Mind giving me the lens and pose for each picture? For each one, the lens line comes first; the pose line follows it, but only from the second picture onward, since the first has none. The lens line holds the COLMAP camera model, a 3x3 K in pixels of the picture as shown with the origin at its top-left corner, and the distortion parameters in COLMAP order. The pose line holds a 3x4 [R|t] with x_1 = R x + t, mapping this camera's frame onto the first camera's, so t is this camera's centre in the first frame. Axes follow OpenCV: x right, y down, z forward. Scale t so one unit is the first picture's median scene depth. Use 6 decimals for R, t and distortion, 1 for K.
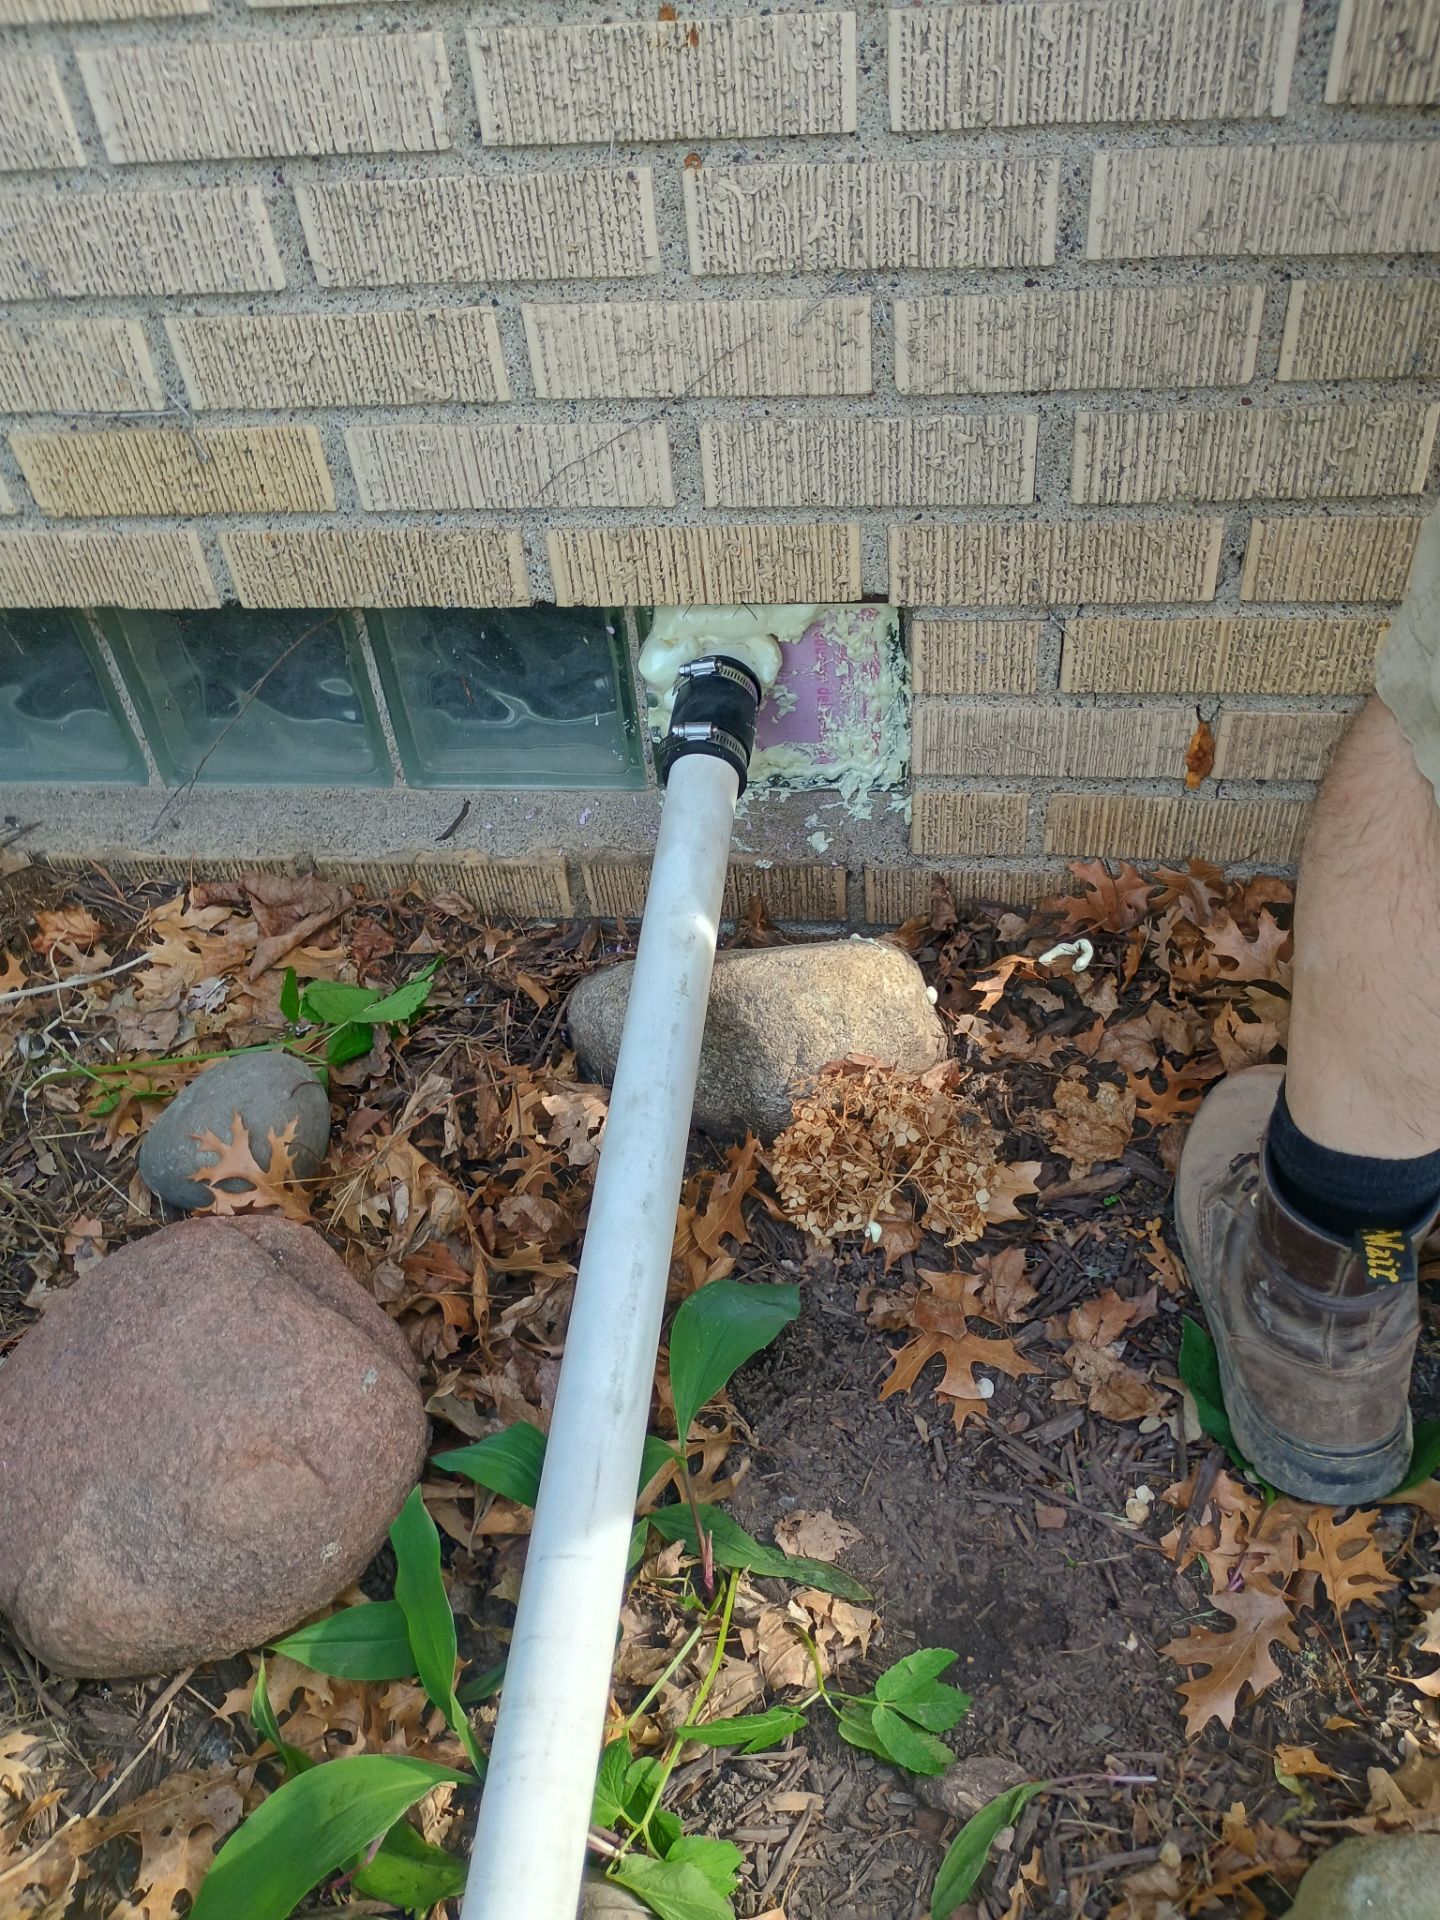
lens RADIAL K [[1630.8, 0, 767.6], [0, 1630.8, 1009.7], [0, 0, 1]] dist [0.036397, -0.049217]
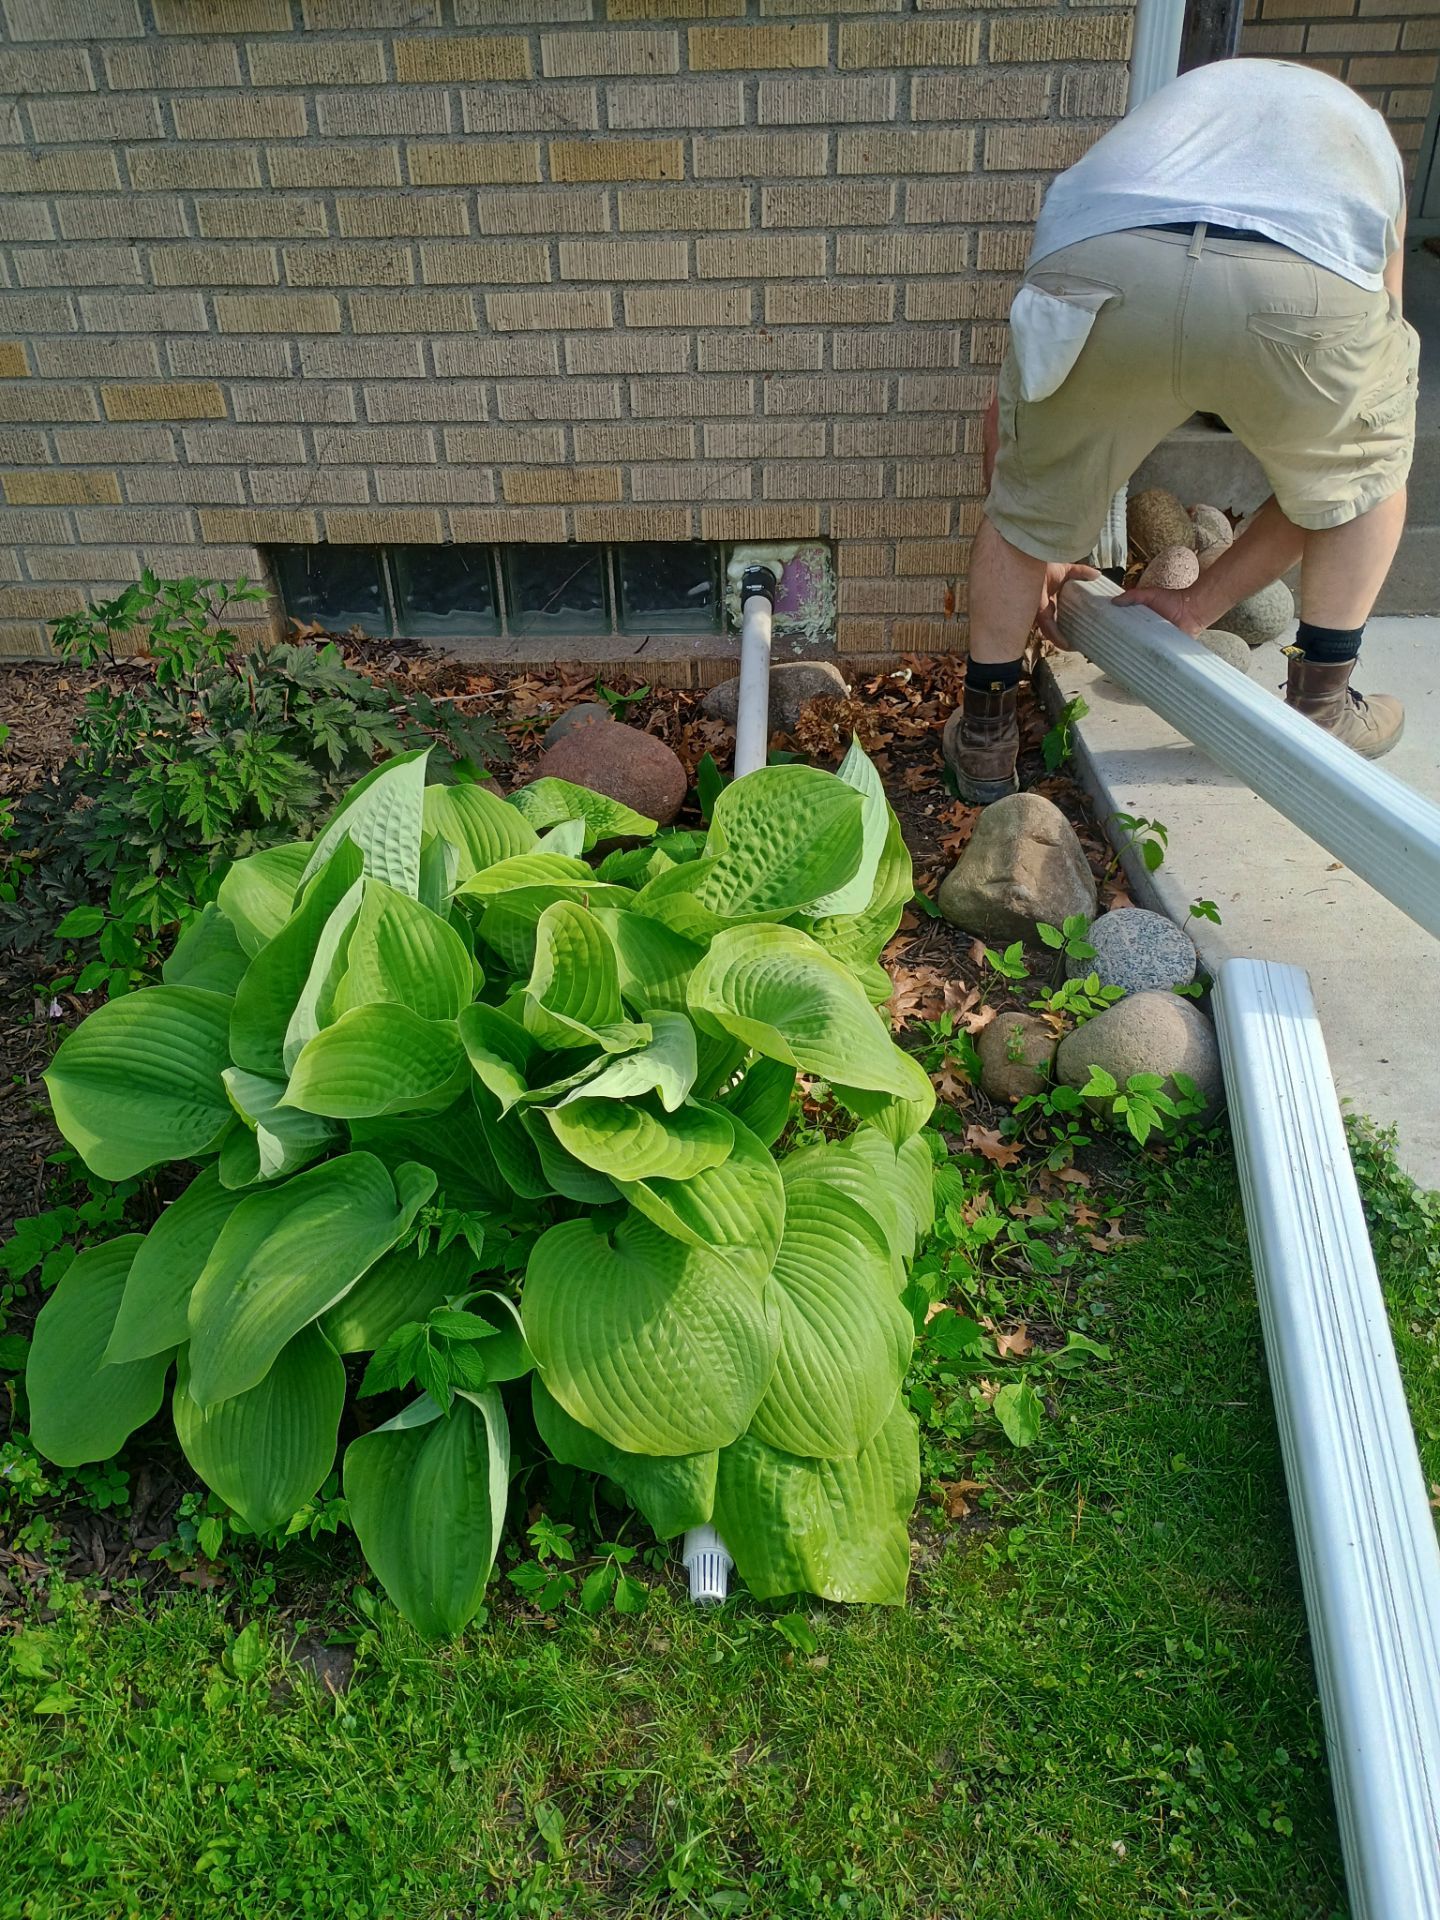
lens RADIAL K [[1639.4, 0, 749.6], [0, 1639.4, 968.7], [0, 0, 1]] dist [0.040226, -0.009964]
pose [[0.996911, -0.005807, 0.078320, -0.284605], [0.019024, 0.985418, -0.169083, 0.942324], [-0.076196, 0.170051, 0.982485, -1.582480]]
